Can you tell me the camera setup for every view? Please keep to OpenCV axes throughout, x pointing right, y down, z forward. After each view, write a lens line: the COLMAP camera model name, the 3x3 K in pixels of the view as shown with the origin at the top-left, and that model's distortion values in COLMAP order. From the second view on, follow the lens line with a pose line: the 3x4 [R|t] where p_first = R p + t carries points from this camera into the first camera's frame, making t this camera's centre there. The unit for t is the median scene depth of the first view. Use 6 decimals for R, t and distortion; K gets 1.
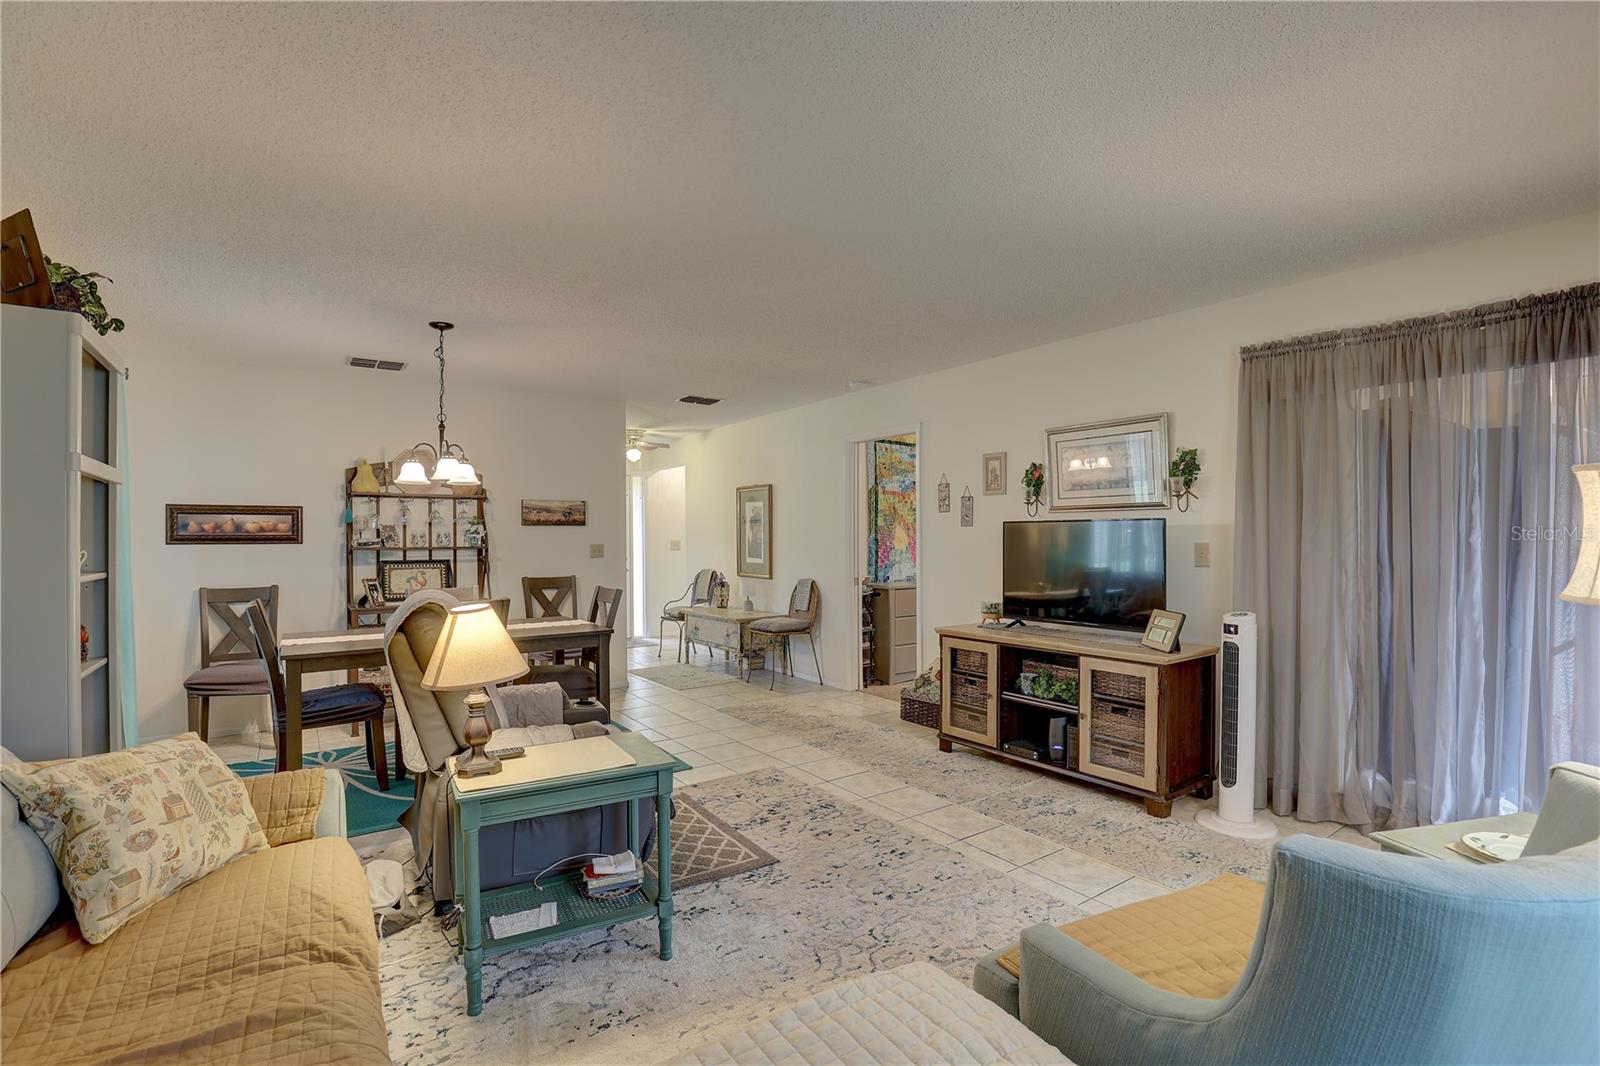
lens RADIAL K [[732.1, 0, 812.7], [0, 732.1, 537.9], [0, 0, 1]] dist [-0.036760, 0.007253]
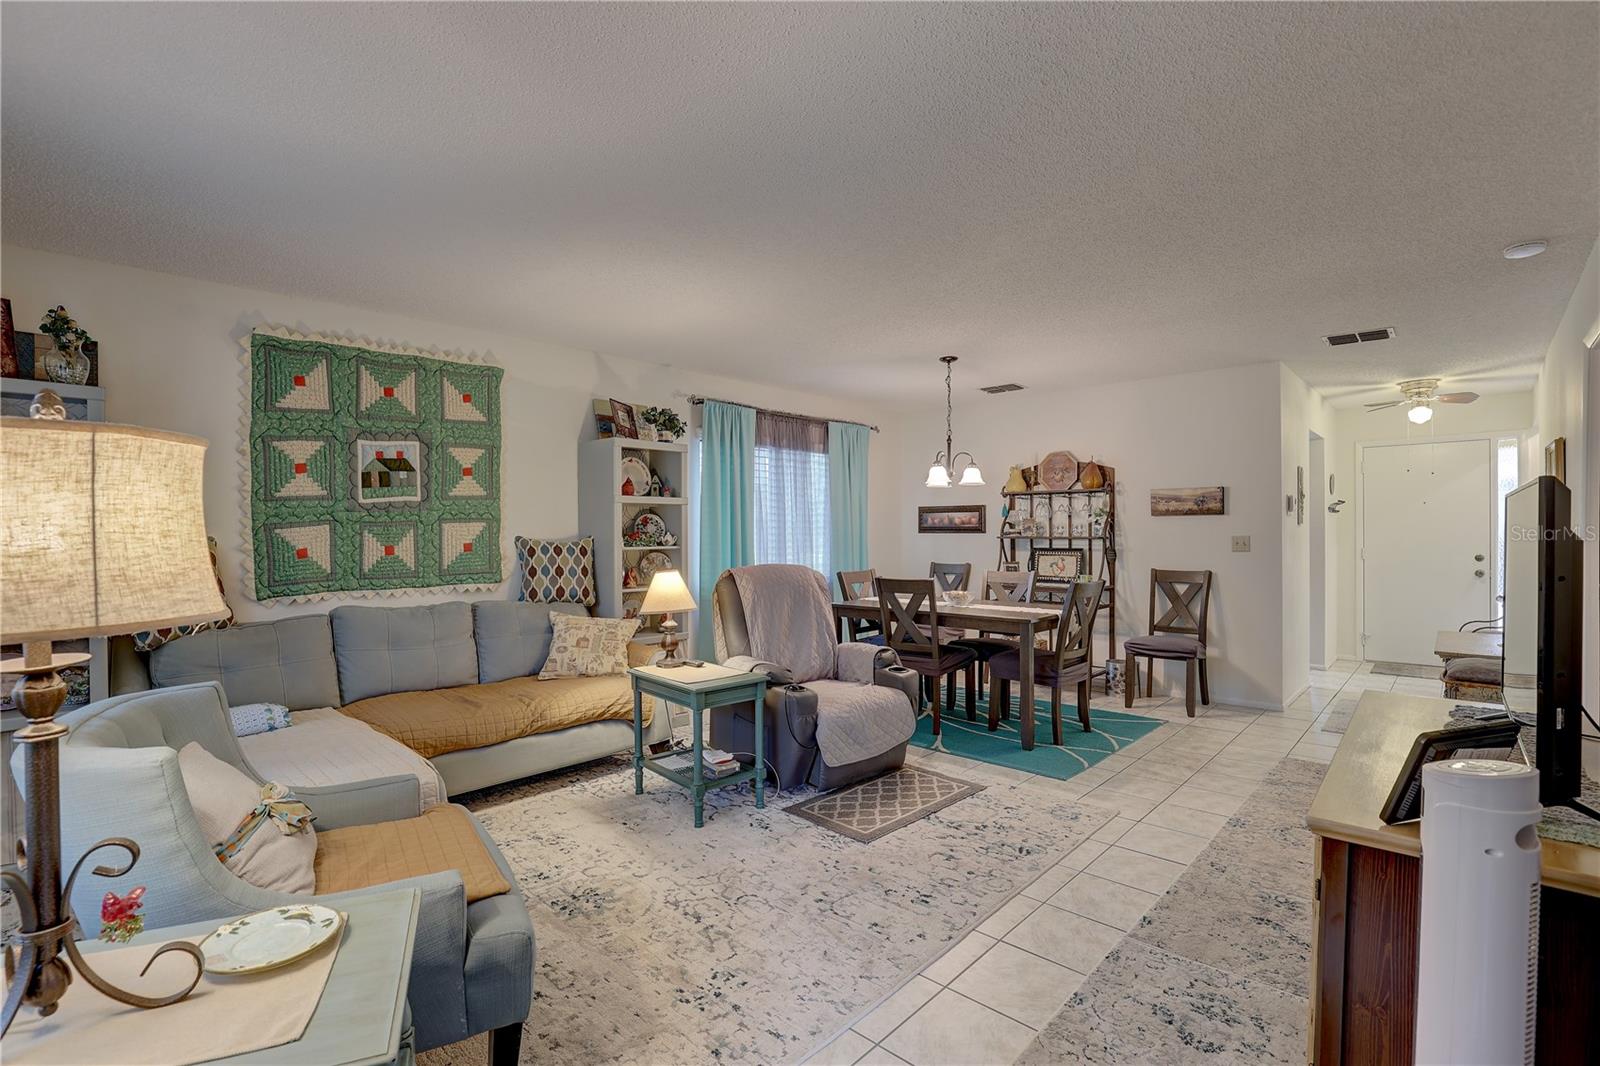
lens RADIAL K [[732.1, 0, 808.1], [0, 732.1, 540.2], [0, 0, 1]] dist [-0.036760, 0.007253]
pose [[0.195099, 0.015777, -0.980657, 0.526091], [0.002806, 0.999858, 0.016644, -0.002115], [0.980779, -0.005999, 0.195027, 0.400140]]
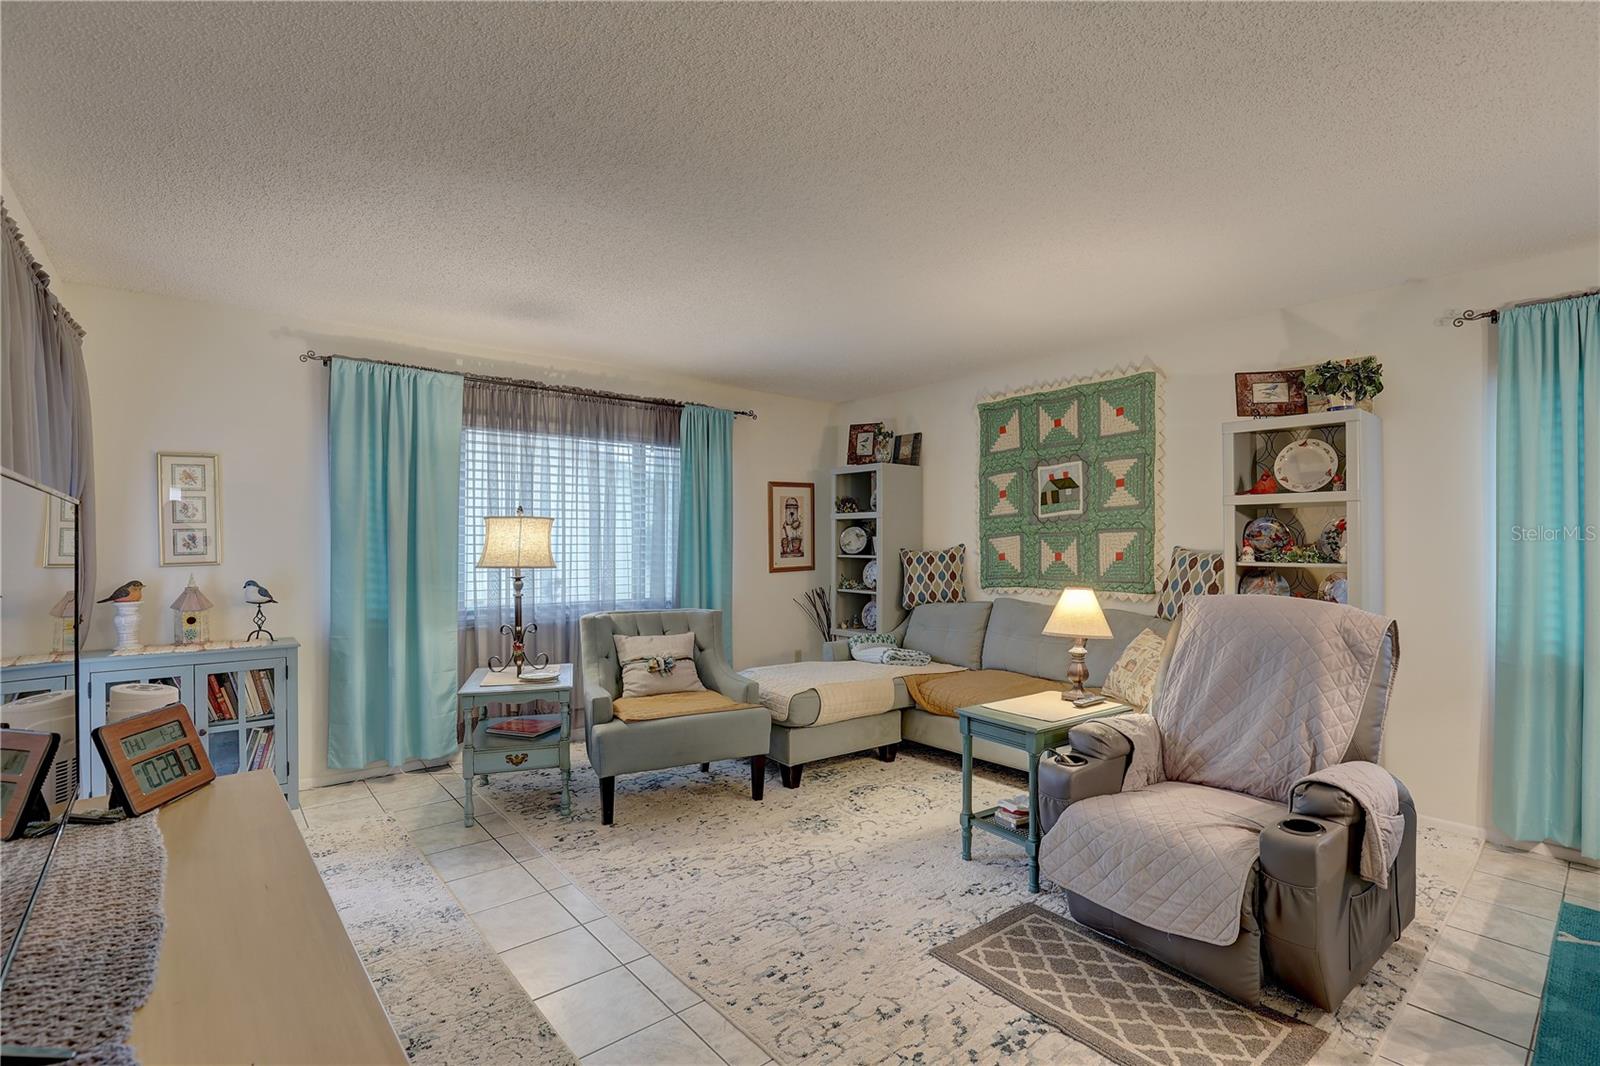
lens RADIAL K [[732.1, 0, 808.2], [0, 732.1, 537.9], [0, 0, 1]] dist [-0.036760, 0.007253]
pose [[-0.996823, 0.004876, -0.079503, 0.080742], [0.005168, 0.999981, -0.003457, -0.001986], [0.079485, -0.003857, -0.996829, 0.986406]]
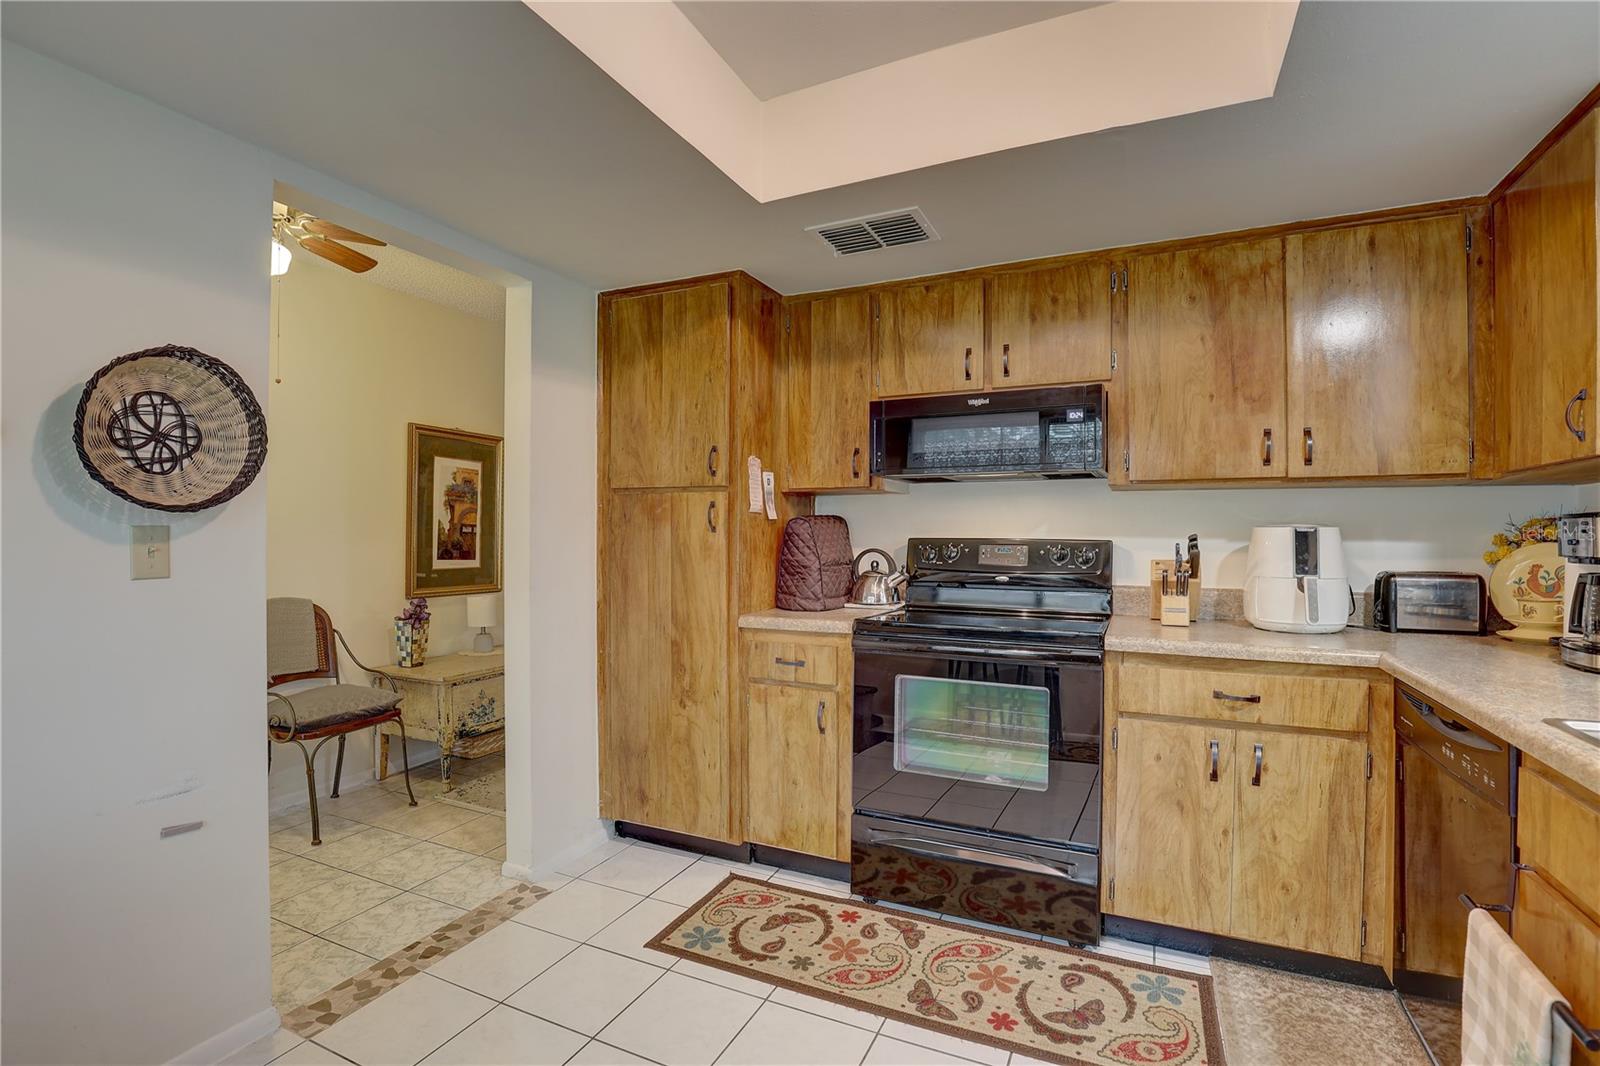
lens RADIAL K [[732.1, 0, 809.3], [0, 732.1, 531.5], [0, 0, 1]] dist [-0.036760, 0.007253]
pose [[-0.492550, 0.003429, 0.870277, -0.990649], [0.003499, 0.999992, -0.001960, 0.011479], [-0.870277, 0.002080, -0.492558, 1.474945]]
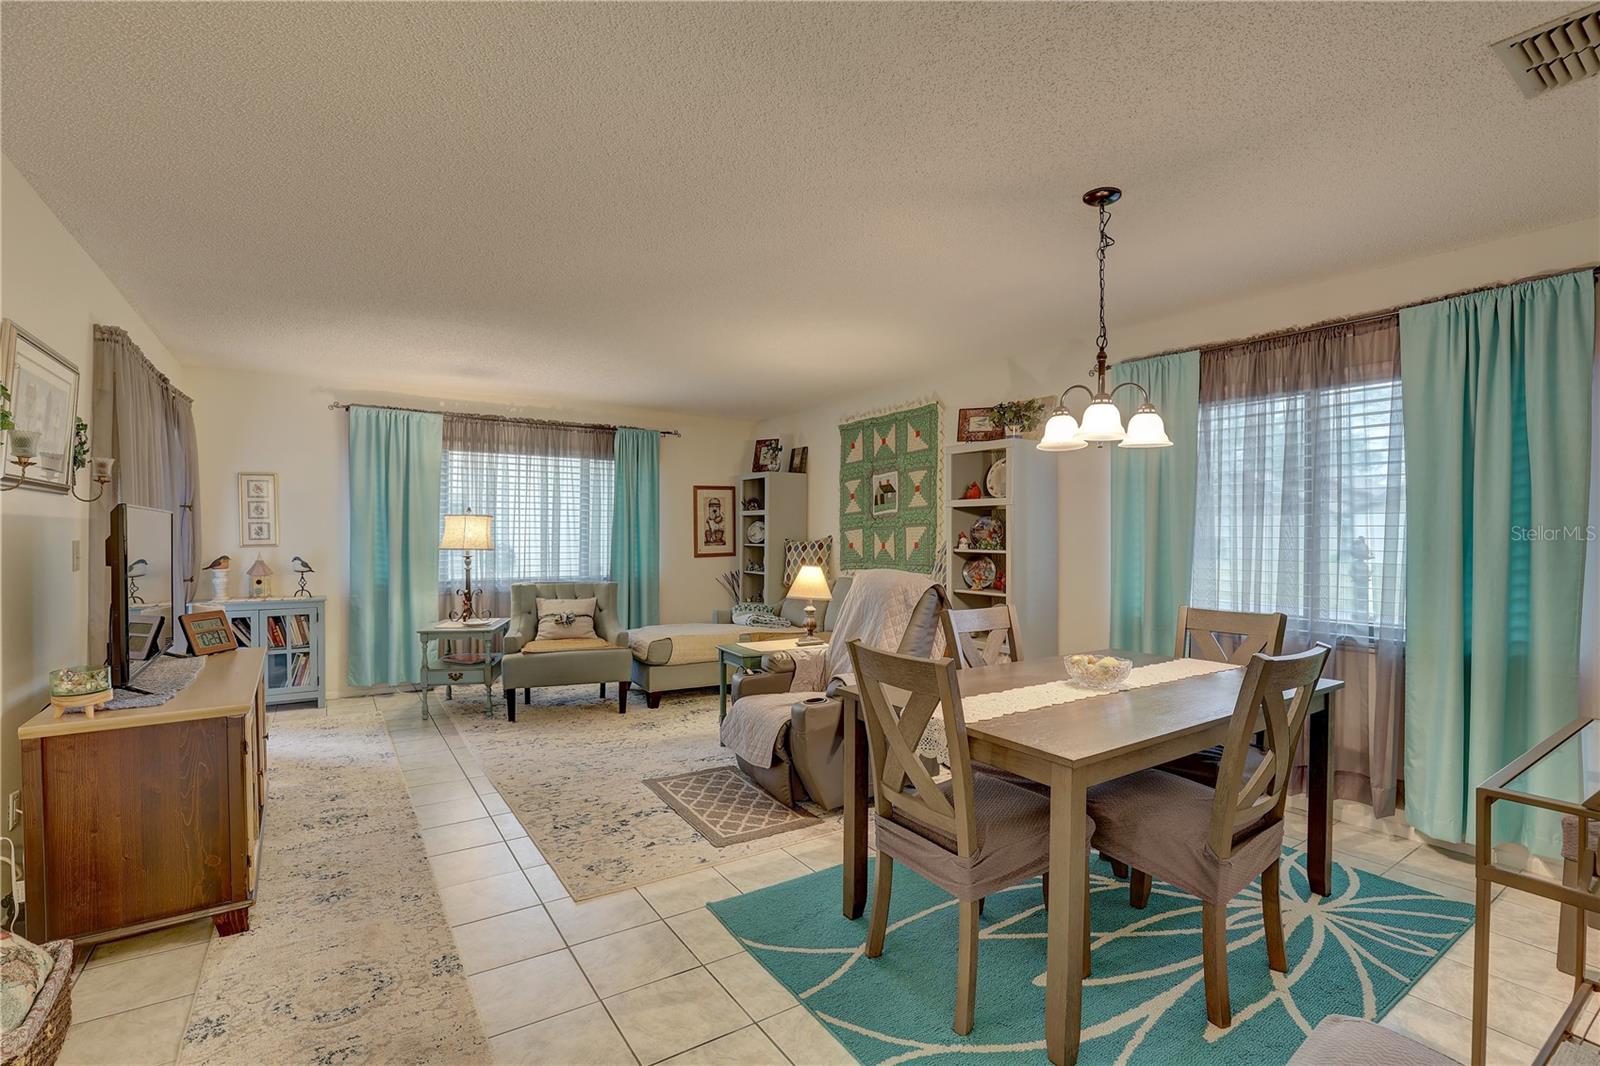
lens RADIAL K [[732.1, 0, 808.3], [0, 732.1, 537.1], [0, 0, 1]] dist [-0.036760, 0.007253]
pose [[-0.999476, 0.000145, 0.032379, -0.214439], [0.000327, 0.999984, 0.005627, -0.000407], [-0.032378, 0.005634, -0.999460, 1.274817]]
